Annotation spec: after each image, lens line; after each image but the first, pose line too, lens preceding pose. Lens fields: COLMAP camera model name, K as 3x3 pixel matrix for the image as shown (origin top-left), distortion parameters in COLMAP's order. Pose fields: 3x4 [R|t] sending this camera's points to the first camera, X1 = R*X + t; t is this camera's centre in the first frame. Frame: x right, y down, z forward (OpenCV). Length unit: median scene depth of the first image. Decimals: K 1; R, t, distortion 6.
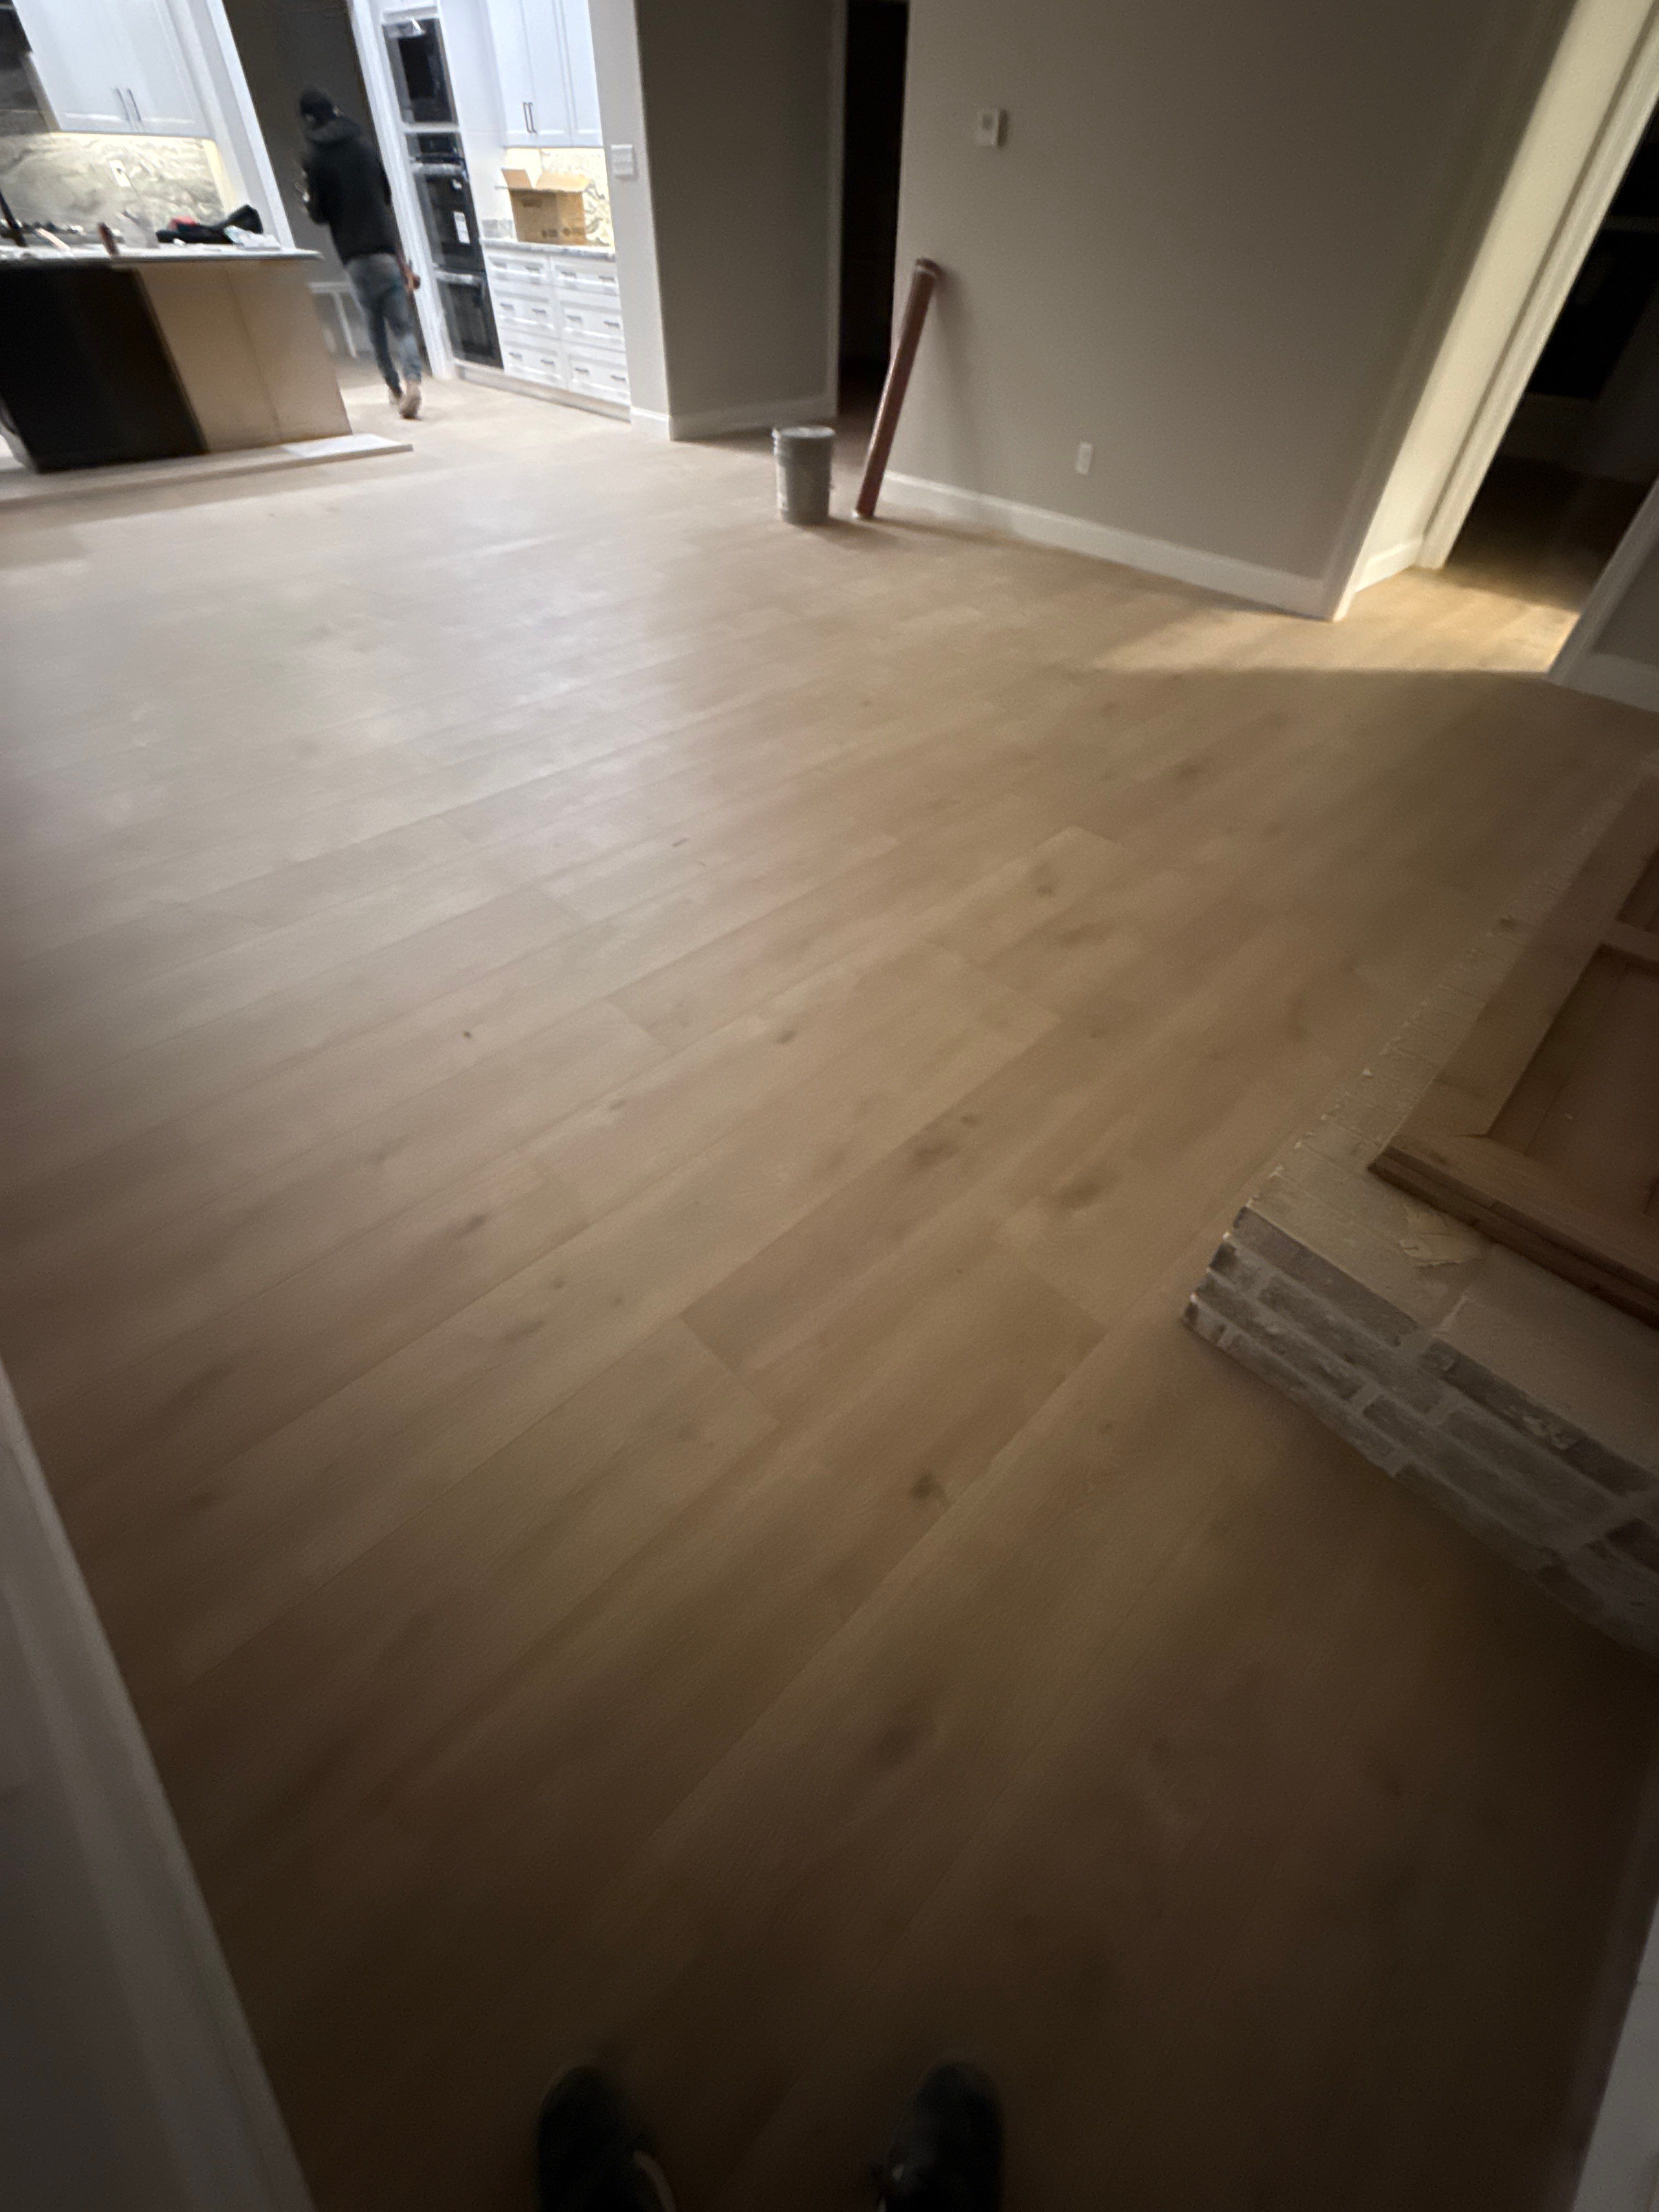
lens RADIAL K [[882.5, 0, 829.5], [0, 882.5, 1106.0], [0, 0, 1]] dist [0.000369, 0.000052]
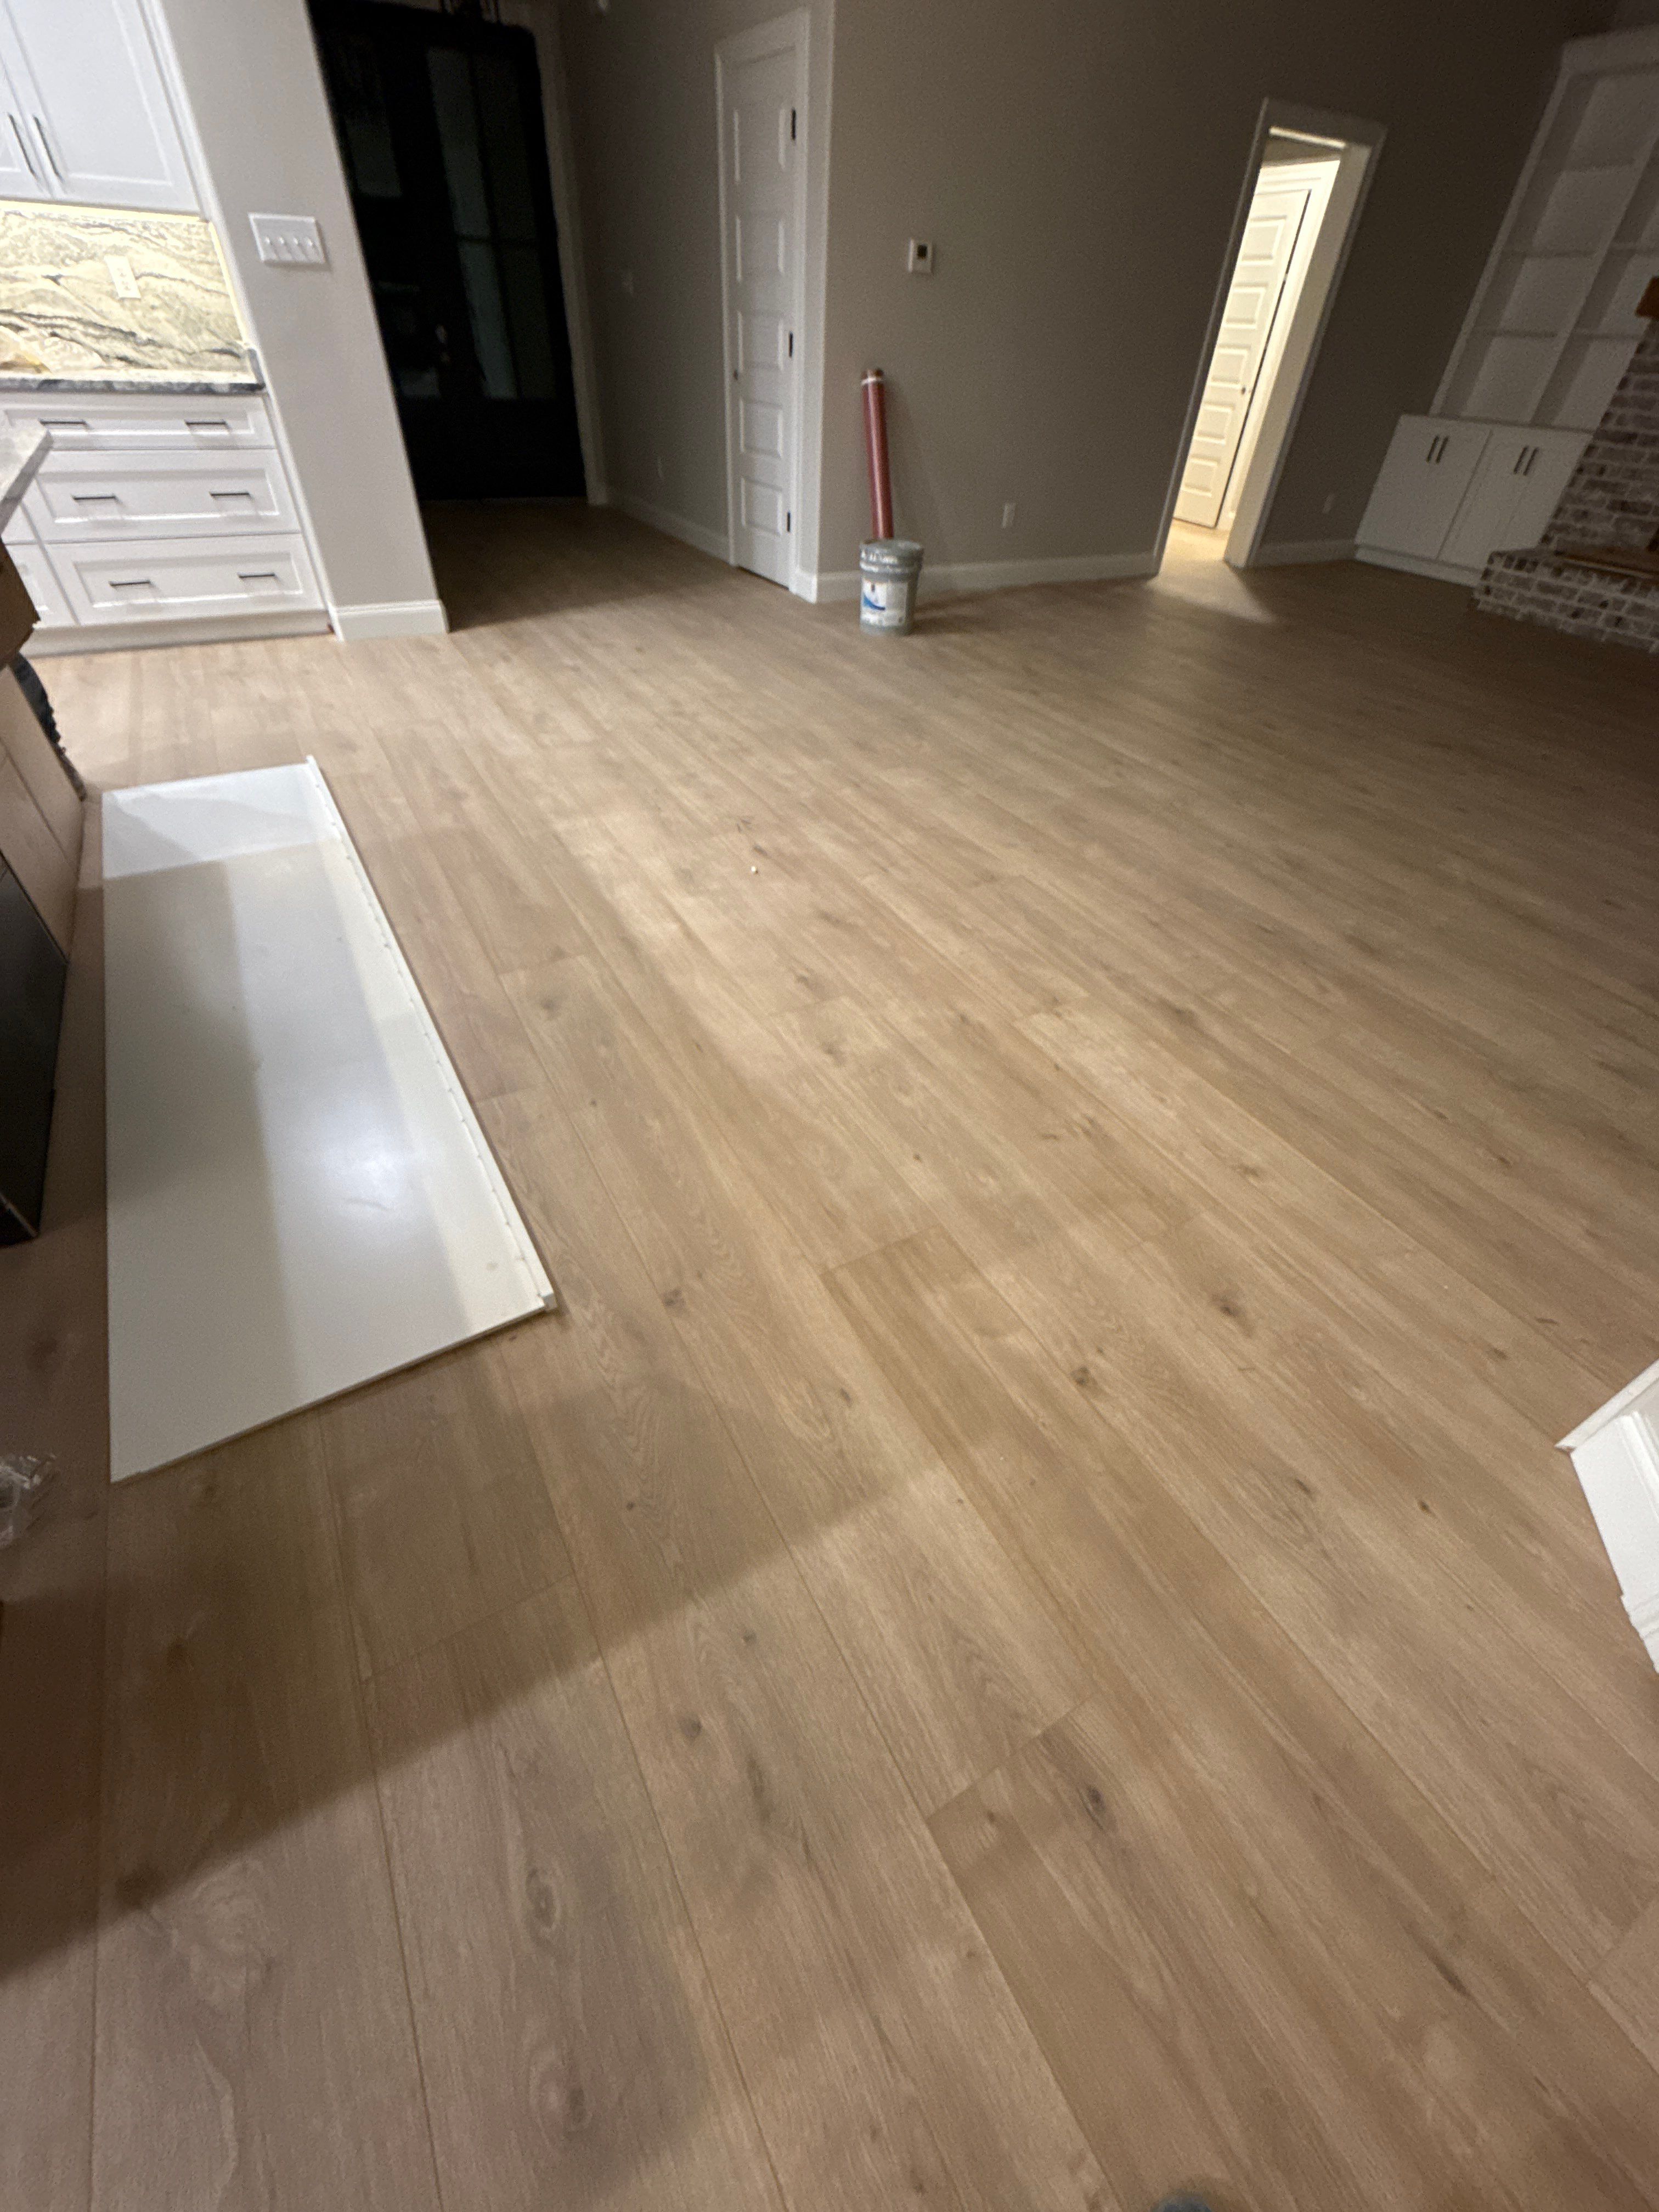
lens RADIAL K [[882.5, 0, 829.5], [0, 882.5, 1106.0], [0, 0, 1]] dist [0.000369, 0.000052]
pose [[0.251041, -0.663456, 0.704844, -0.843783], [0.663739, 0.648004, 0.373553, -0.584697], [-0.704577, 0.374055, 0.603037, 0.523192]]
